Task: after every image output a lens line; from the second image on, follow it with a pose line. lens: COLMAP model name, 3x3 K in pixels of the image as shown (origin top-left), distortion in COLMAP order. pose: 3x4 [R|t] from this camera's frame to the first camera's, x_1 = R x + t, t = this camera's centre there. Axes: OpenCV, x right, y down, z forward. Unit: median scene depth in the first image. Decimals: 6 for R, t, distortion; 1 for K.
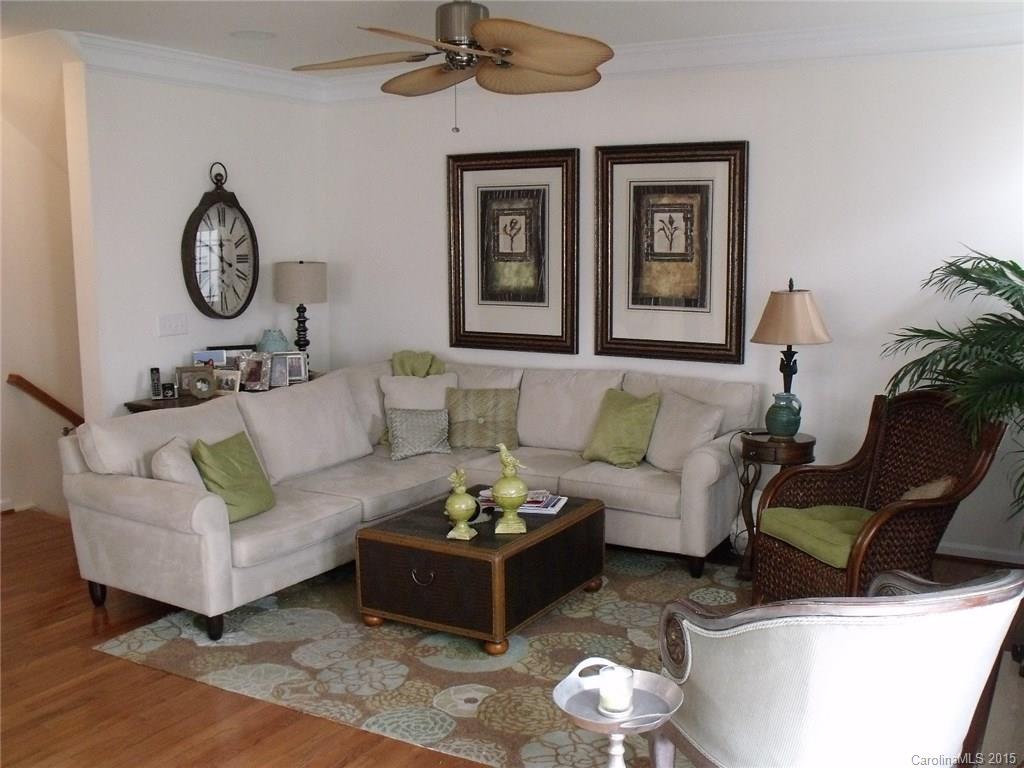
lens RADIAL K [[1022.1, 0, 479.8], [0, 1022.1, 406.0], [0, 0, 1]] dist [-0.140822, 0.000000]
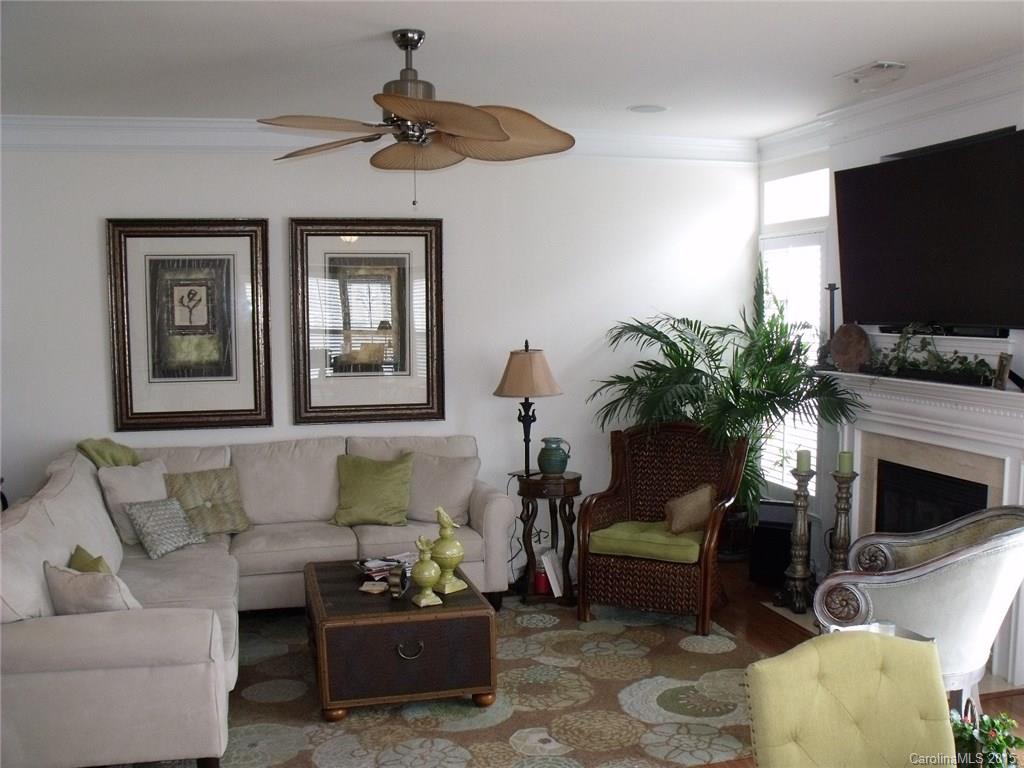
lens RADIAL K [[1022.1, 0, 475.7], [0, 1022.1, 427.0], [0, 0, 1]] dist [-0.140822, 0.000000]
pose [[0.715376, -0.078708, 0.694292, -0.451017], [0.119061, 0.992835, -0.010124, -0.017185], [-0.688521, 0.089906, 0.719622, 0.162182]]
